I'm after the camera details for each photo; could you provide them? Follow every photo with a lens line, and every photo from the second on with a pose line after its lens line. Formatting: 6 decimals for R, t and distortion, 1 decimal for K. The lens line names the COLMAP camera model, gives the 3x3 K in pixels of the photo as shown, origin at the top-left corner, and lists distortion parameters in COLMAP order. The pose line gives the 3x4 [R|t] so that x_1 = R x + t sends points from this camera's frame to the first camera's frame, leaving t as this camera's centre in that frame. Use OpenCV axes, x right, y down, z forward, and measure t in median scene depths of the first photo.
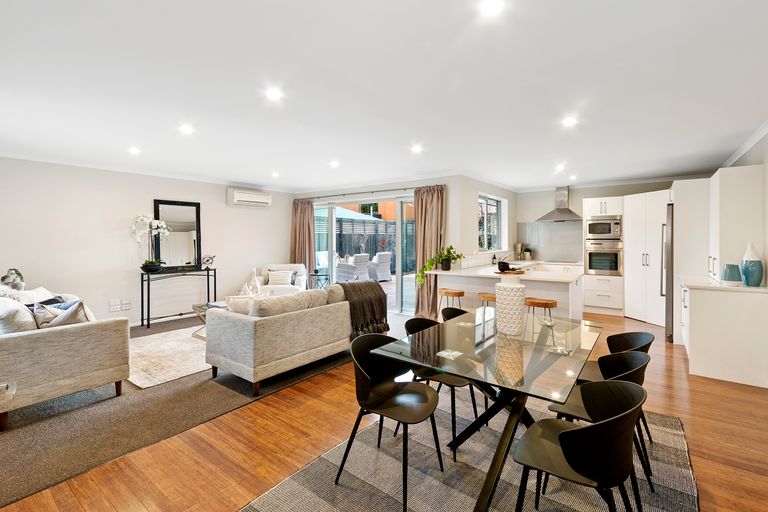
lens RADIAL K [[425.4, 0, 384.6], [0, 425.4, 241.5], [0, 0, 1]] dist [0.002811, 0.001462]
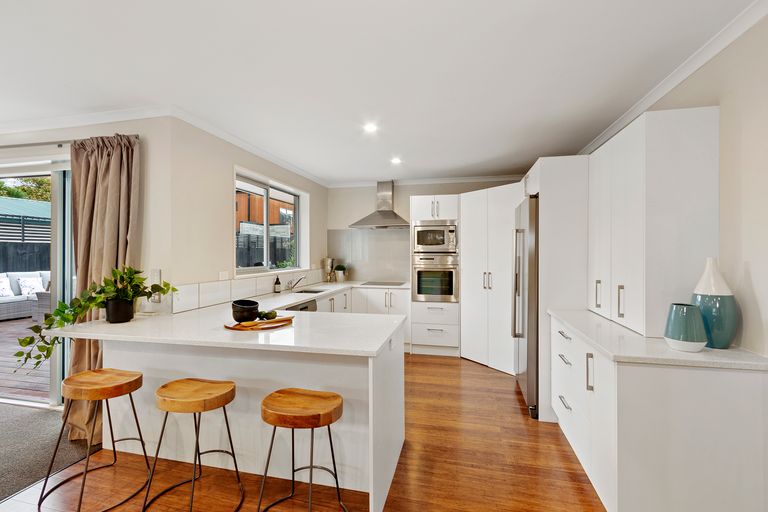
lens RADIAL K [[361.4, 0, 384.0], [0, 361.4, 256.0], [0, 0, 1]] dist [-0.000542, -0.000094]
pose [[0.941308, -0.001724, 0.337544, 0.221978], [0.001211, 0.999998, 0.001730, -0.000377], [-0.337546, -0.001220, 0.941308, 0.447368]]
